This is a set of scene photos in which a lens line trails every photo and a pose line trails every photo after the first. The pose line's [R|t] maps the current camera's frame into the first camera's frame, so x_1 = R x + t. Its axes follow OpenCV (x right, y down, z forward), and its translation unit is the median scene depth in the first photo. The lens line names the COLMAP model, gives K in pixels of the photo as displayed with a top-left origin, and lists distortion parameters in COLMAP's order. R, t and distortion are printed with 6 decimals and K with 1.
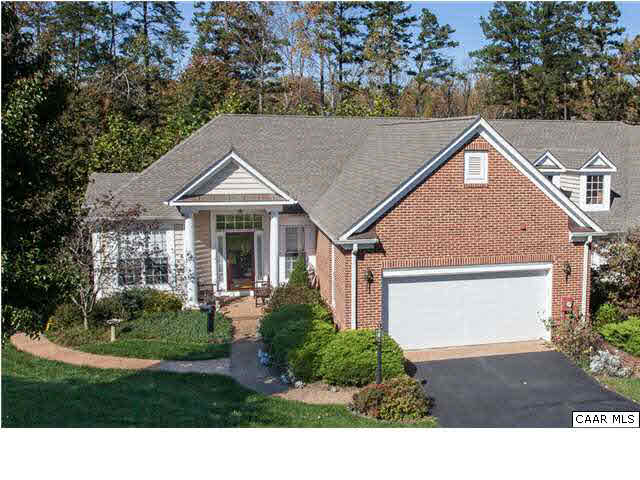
lens RADIAL K [[696.2, 0, 439.5], [0, 696.2, 225.8], [0, 0, 1]] dist [0.004426, -0.005473]
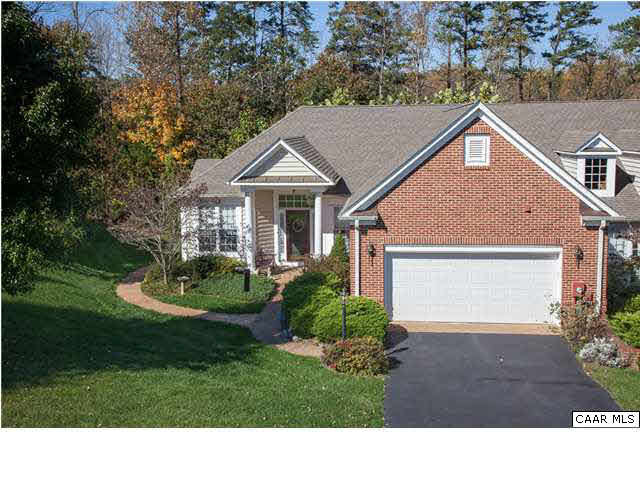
lens RADIAL K [[703.2, 0, 322.1], [0, 703.2, 215.8], [0, 0, 1]] dist [0.028486, -0.004683]
pose [[0.921594, 0.026327, -0.387262, 0.213616], [-0.025710, 0.999646, 0.006774, 0.010537], [0.387304, 0.003713, 0.921945, -0.046770]]
